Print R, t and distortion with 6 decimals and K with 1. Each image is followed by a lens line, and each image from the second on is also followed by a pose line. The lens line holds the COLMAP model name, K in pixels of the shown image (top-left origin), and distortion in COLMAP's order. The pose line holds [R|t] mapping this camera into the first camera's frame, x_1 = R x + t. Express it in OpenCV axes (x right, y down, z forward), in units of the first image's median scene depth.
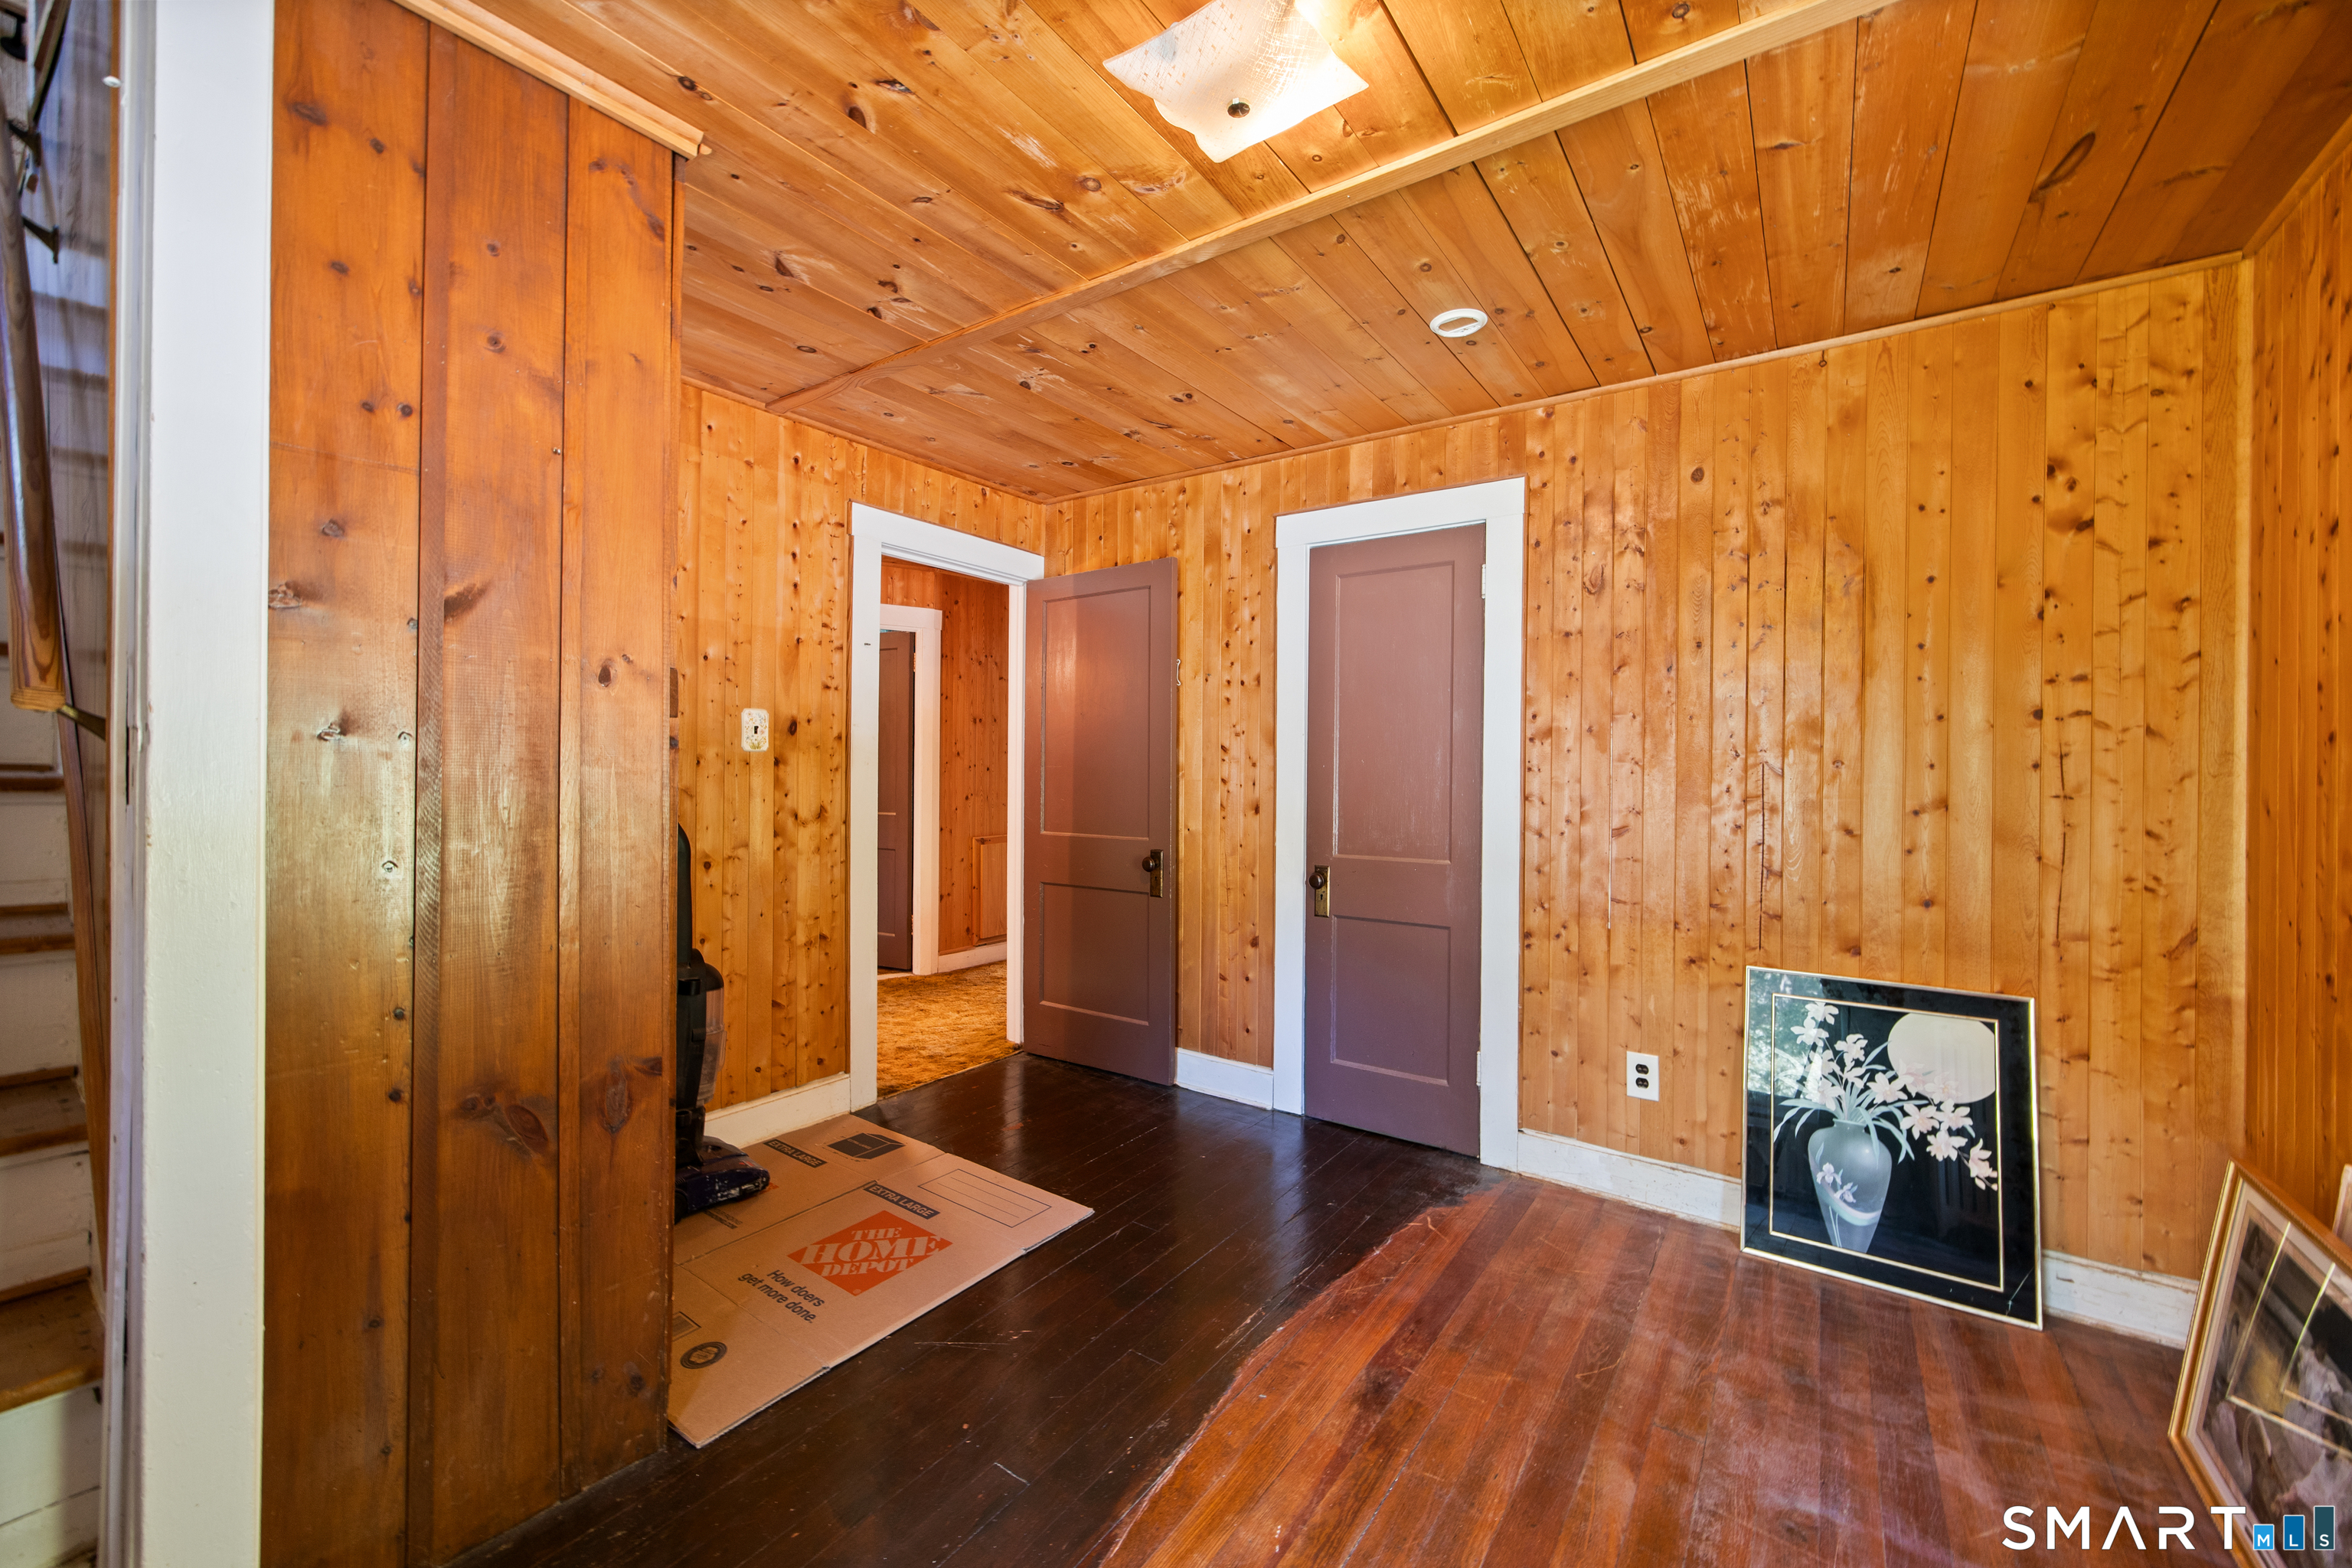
lens RADIAL K [[917.3, 0, 1171.6], [0, 917.3, 775.3], [0, 0, 1]] dist [0.000609, 0.000180]
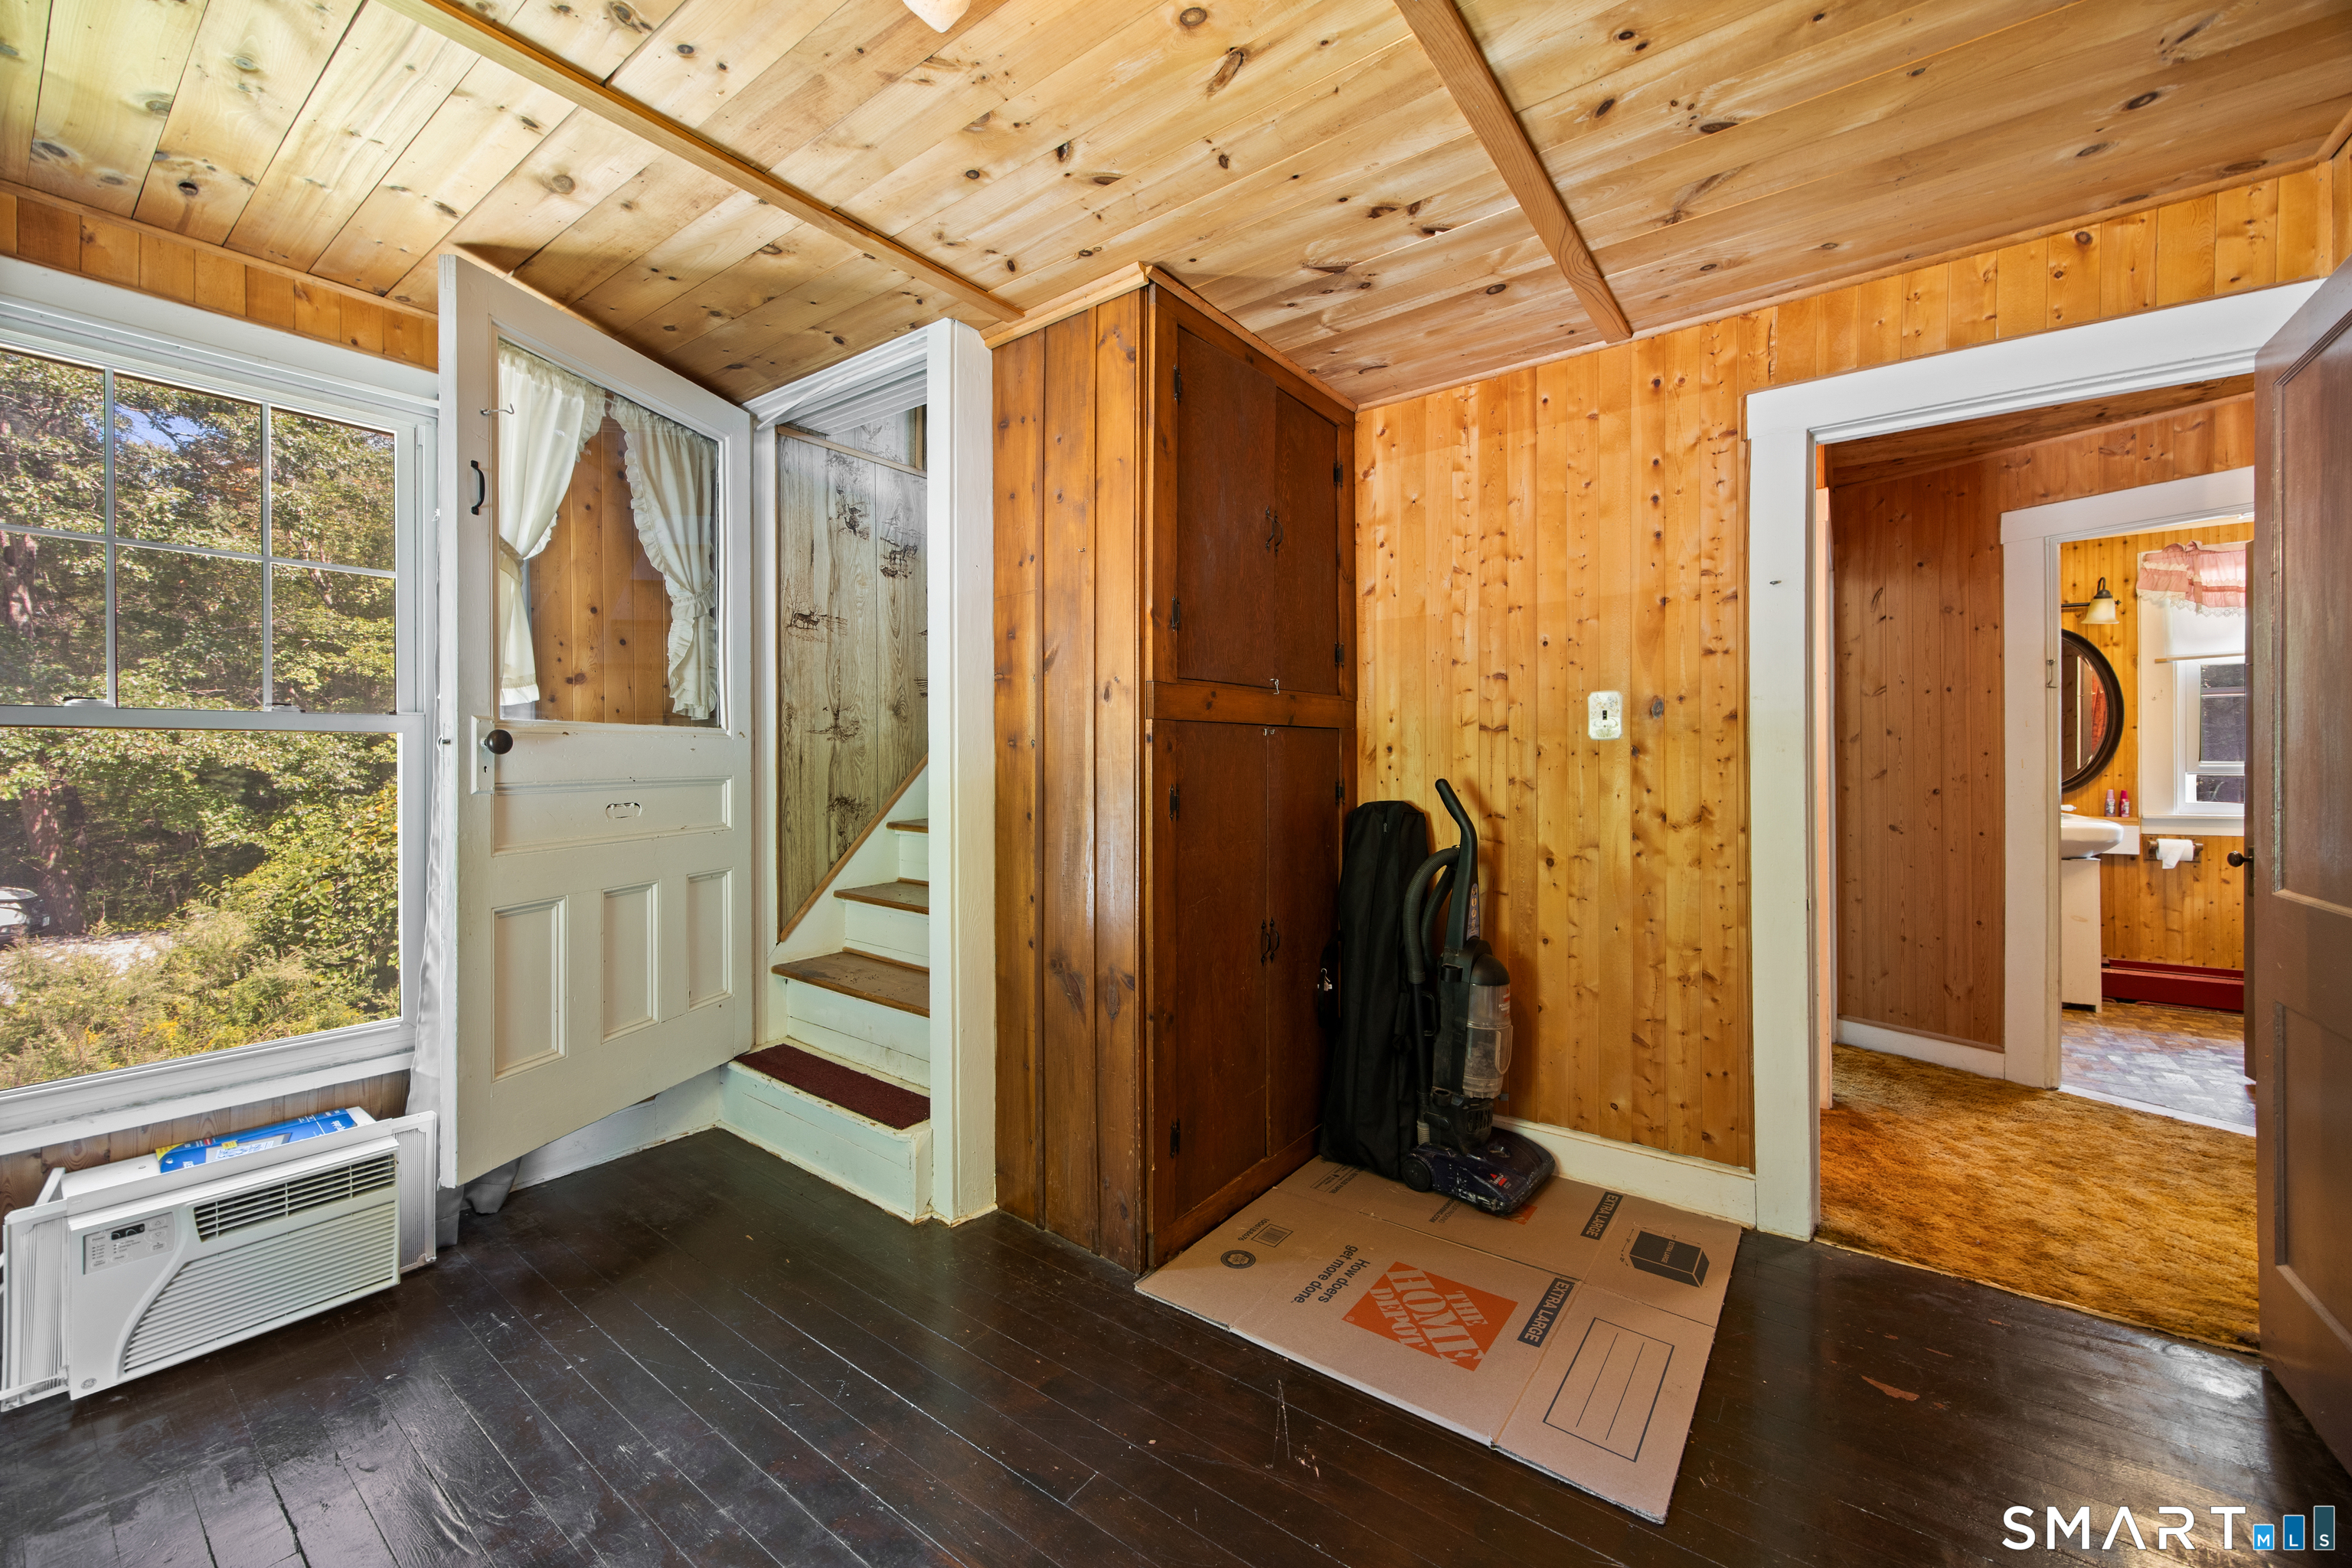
lens RADIAL K [[919.1, 0, 1182.7], [0, 919.1, 767.0], [0, 0, 1]] dist [-0.000091, 0.000052]
pose [[-0.021700, -0.008422, -0.999729, 0.424276], [-0.004828, 0.999954, -0.008319, 0.009296], [0.999753, 0.004647, -0.021740, 0.604597]]
